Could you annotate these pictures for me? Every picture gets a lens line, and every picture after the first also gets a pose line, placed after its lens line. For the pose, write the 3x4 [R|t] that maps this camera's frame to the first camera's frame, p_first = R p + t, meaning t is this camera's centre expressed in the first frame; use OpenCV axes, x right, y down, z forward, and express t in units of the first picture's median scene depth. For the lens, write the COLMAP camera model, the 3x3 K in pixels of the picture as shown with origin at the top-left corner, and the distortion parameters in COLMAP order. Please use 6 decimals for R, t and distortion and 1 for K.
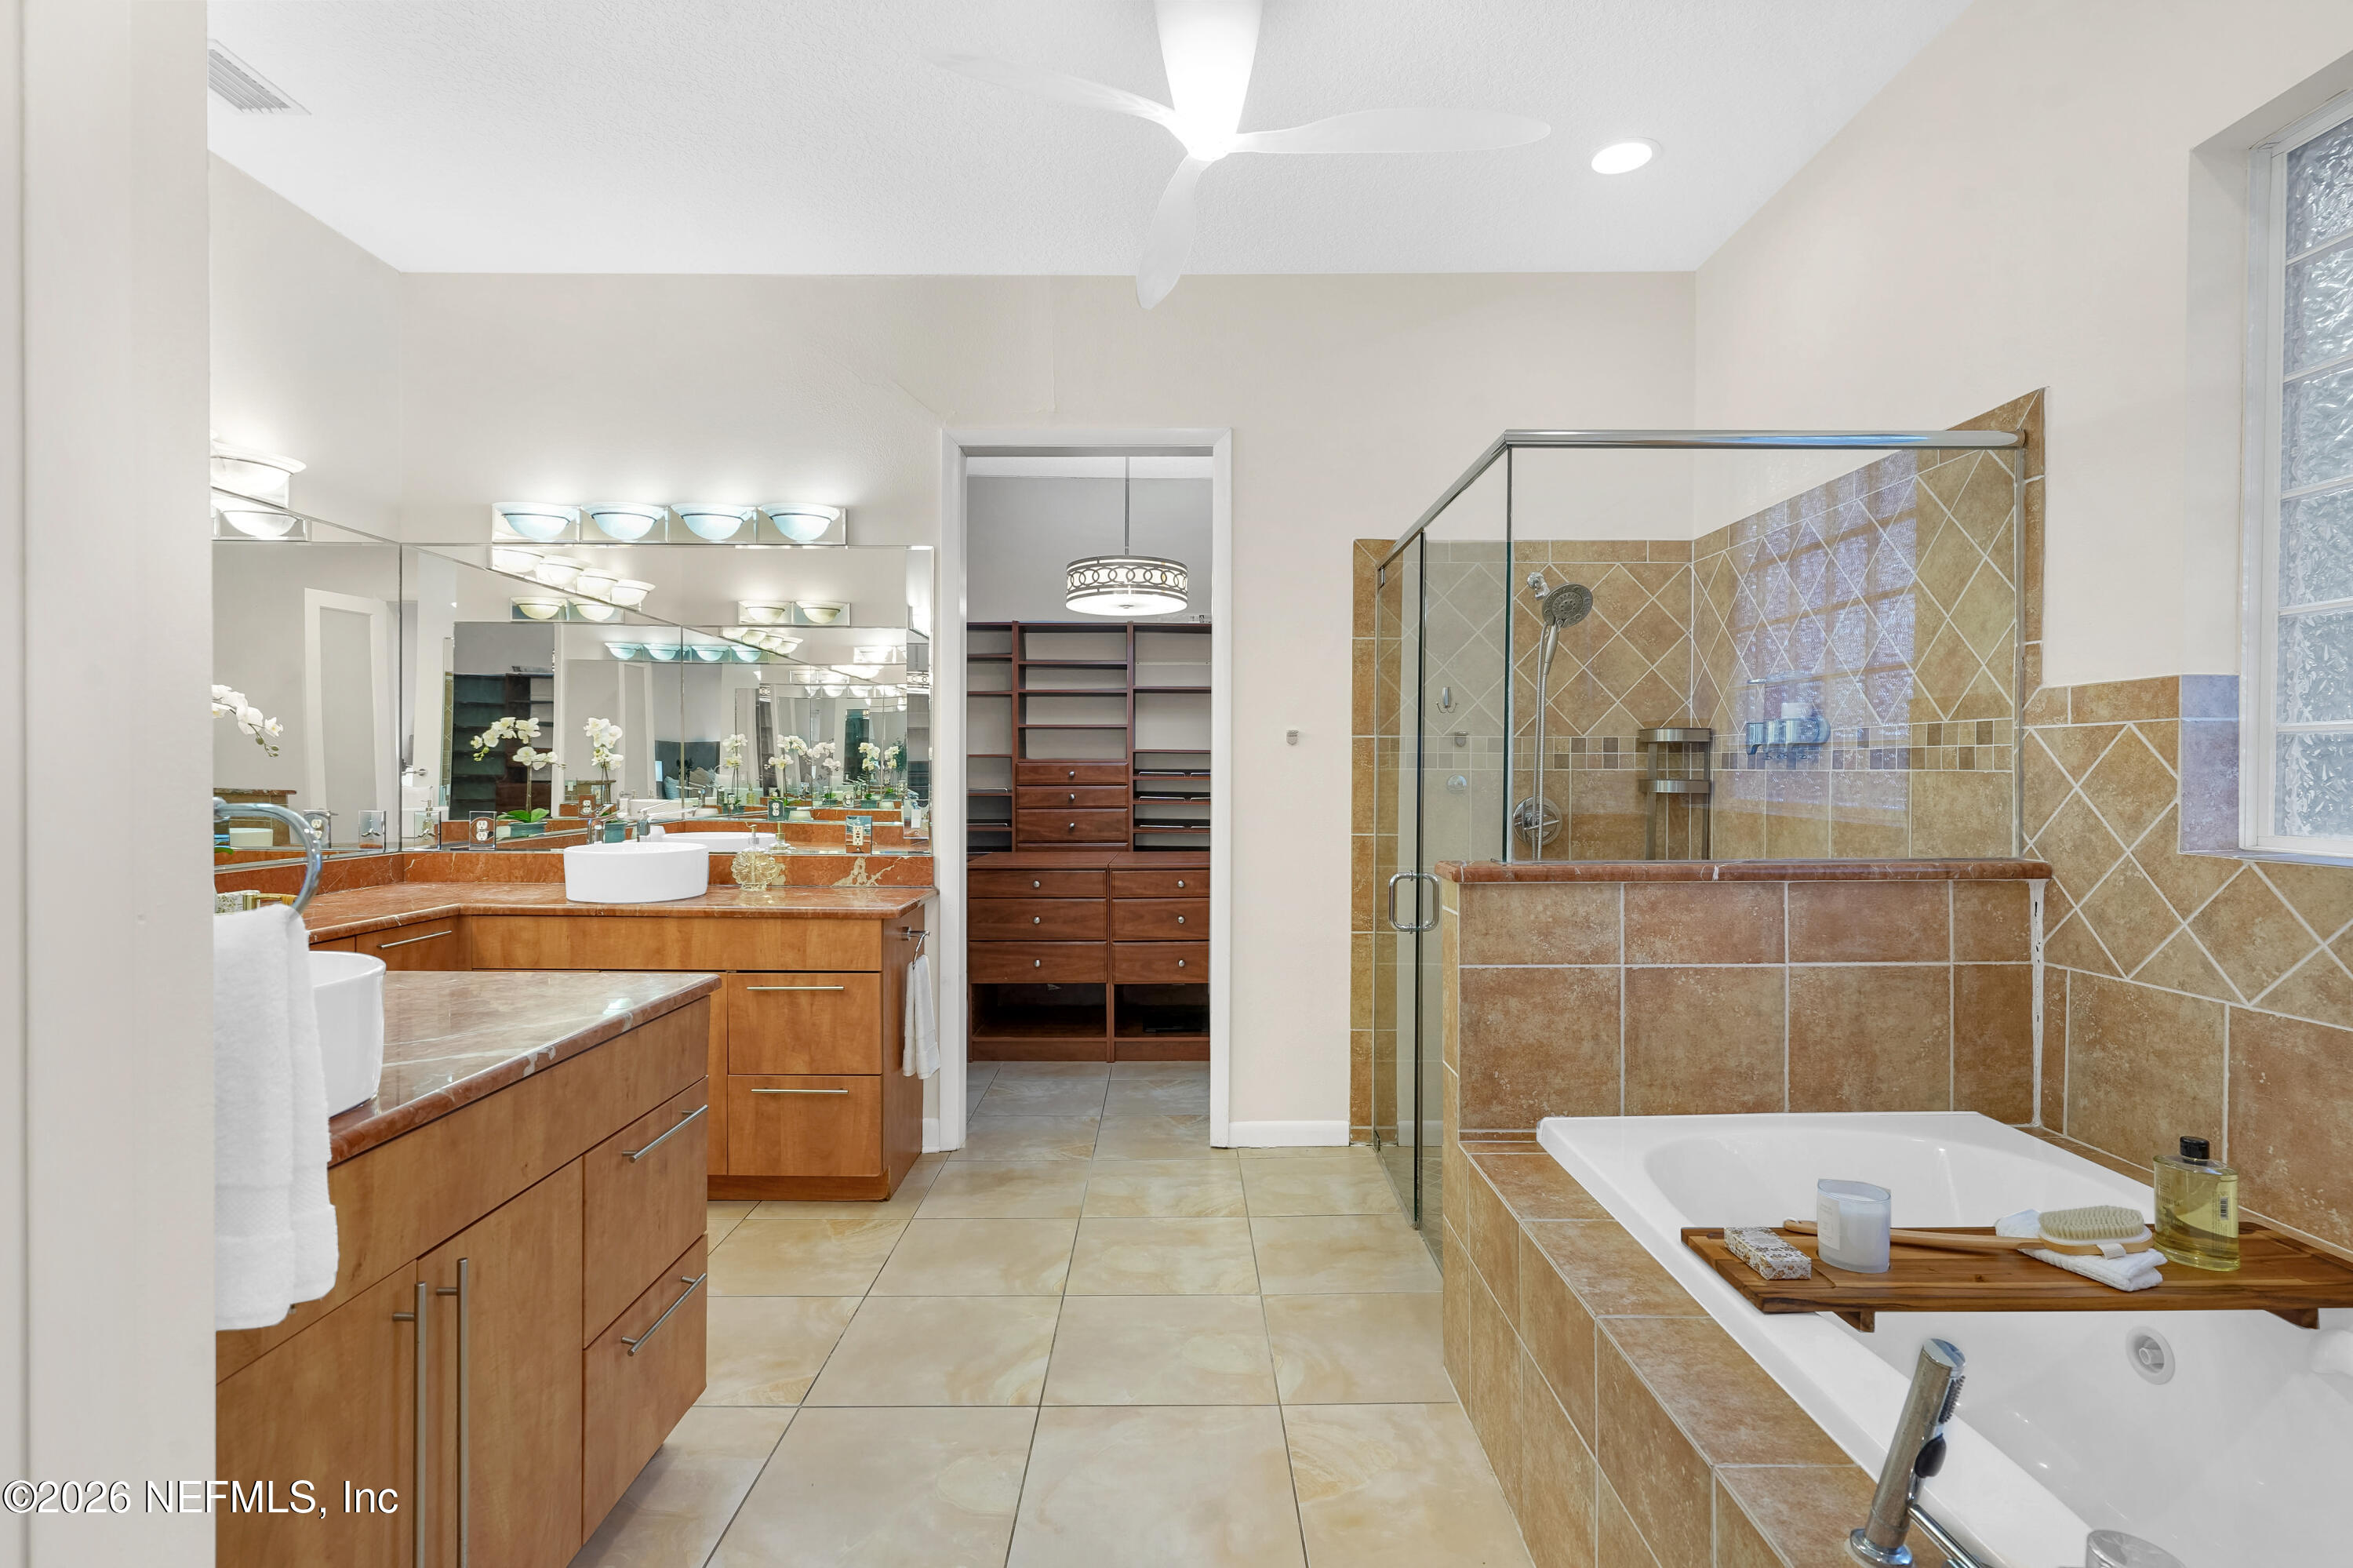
lens RADIAL K [[1133.4, 0, 1182.2], [0, 1133.4, 769.5], [0, 0, 1]] dist [-0.010260, 0.000540]
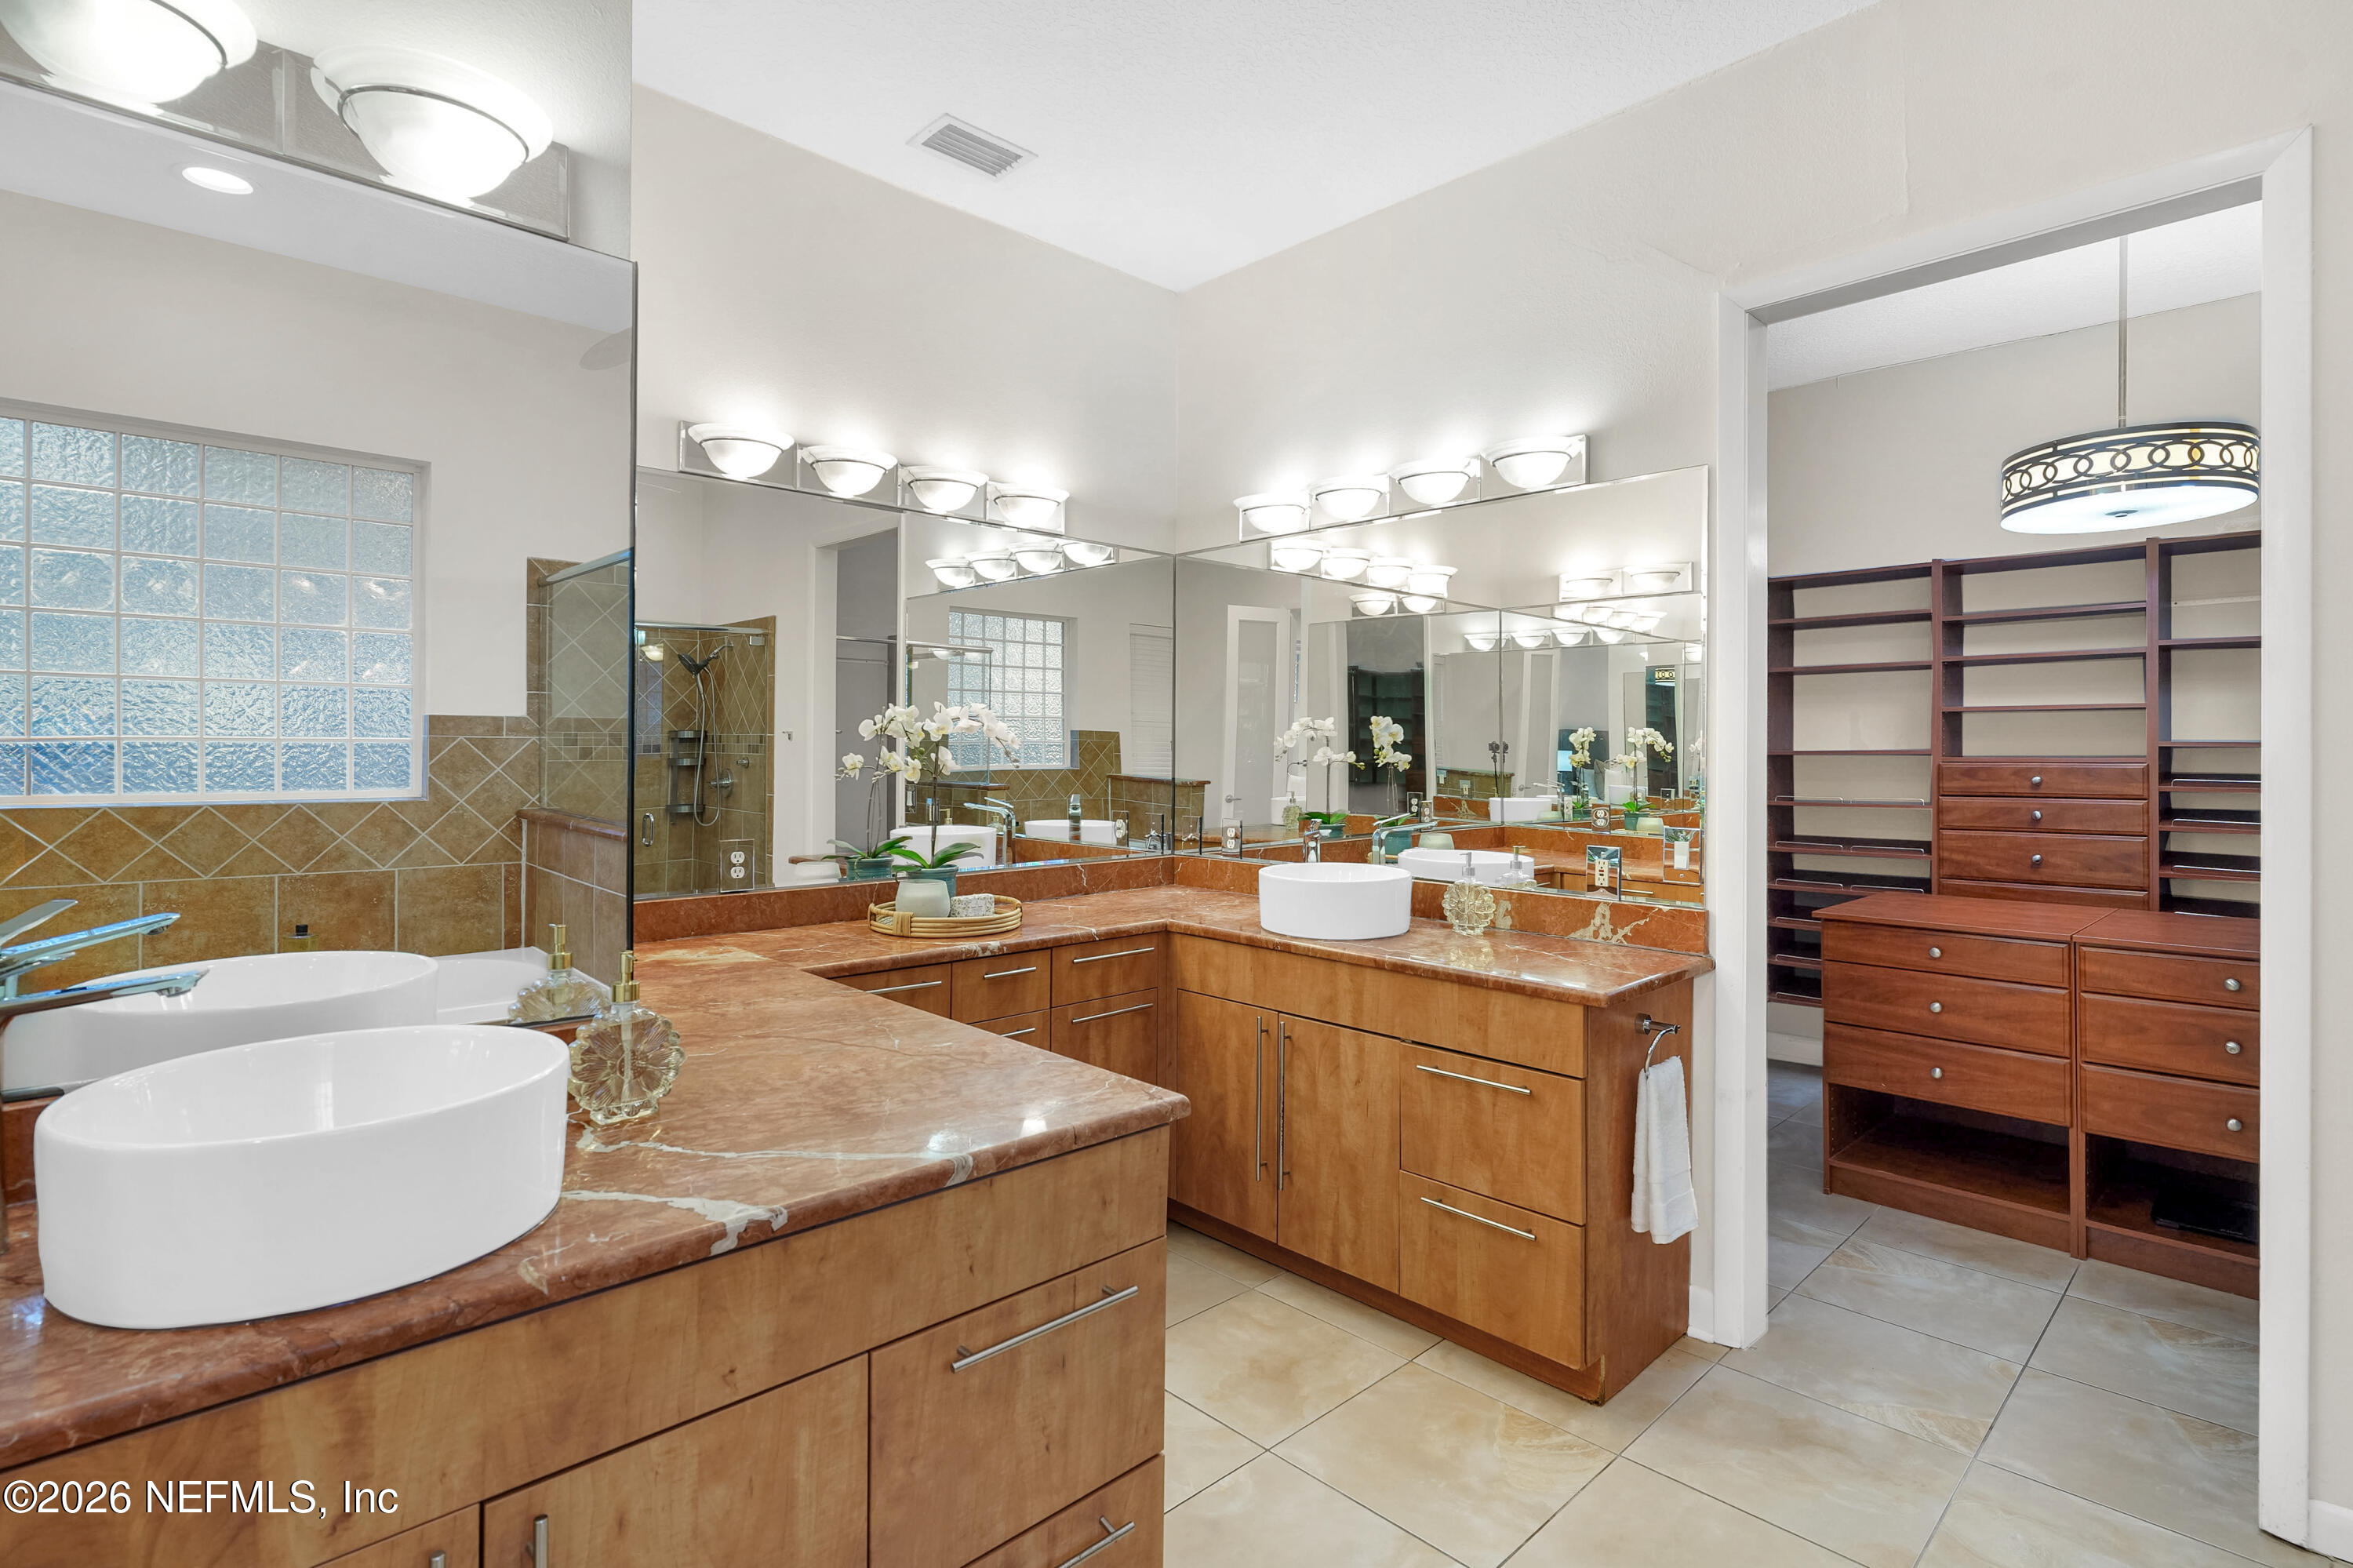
lens RADIAL K [[1138.0, 0, 1183.8], [0, 1138.0, 744.6], [0, 0, 1]] dist [-0.003755, 0.000826]
pose [[0.687348, -0.003461, -0.726320, 0.070492], [0.000544, 0.999991, -0.004250, -0.024054], [0.726328, 0.002526, 0.687343, 0.305561]]
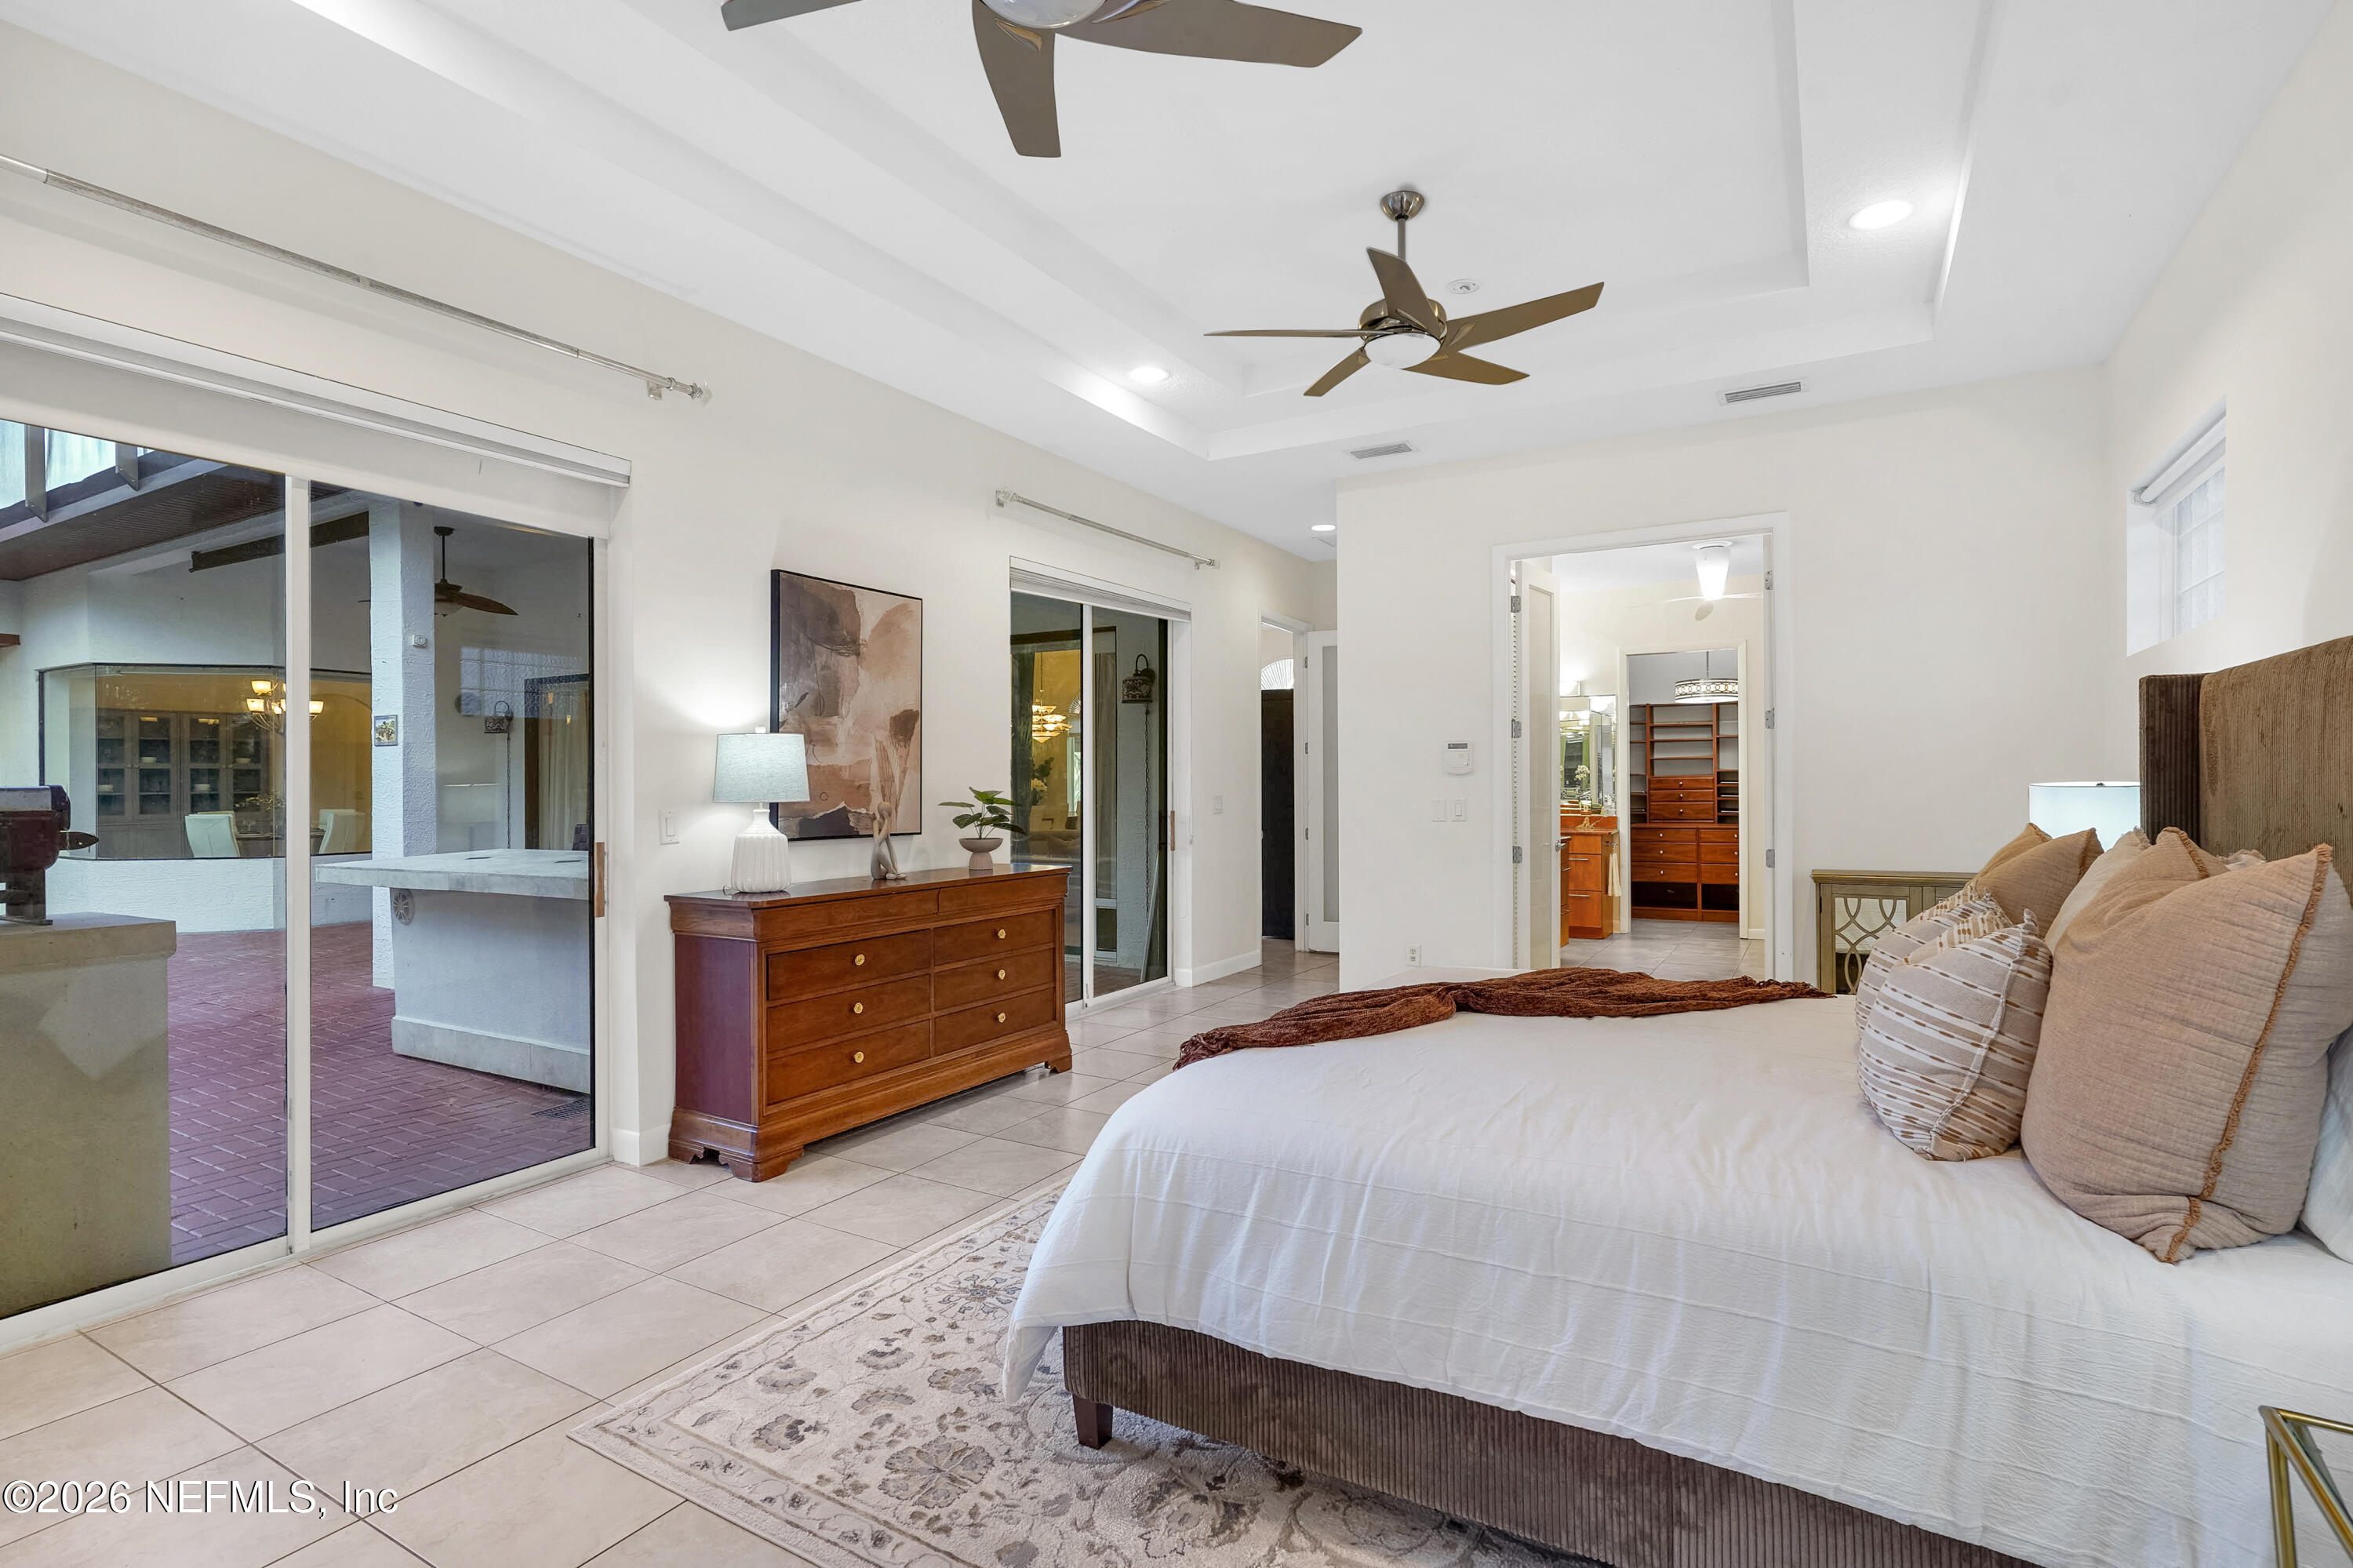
lens RADIAL K [[1133.4, 0, 1182.2], [0, 1133.4, 769.5], [0, 0, 1]] dist [-0.010260, 0.000540]
pose [[0.864663, -0.012575, -0.502194, 0.222601], [0.006558, 0.999884, -0.013745, 0.000190], [0.502309, 0.008591, 0.864645, -1.772536]]
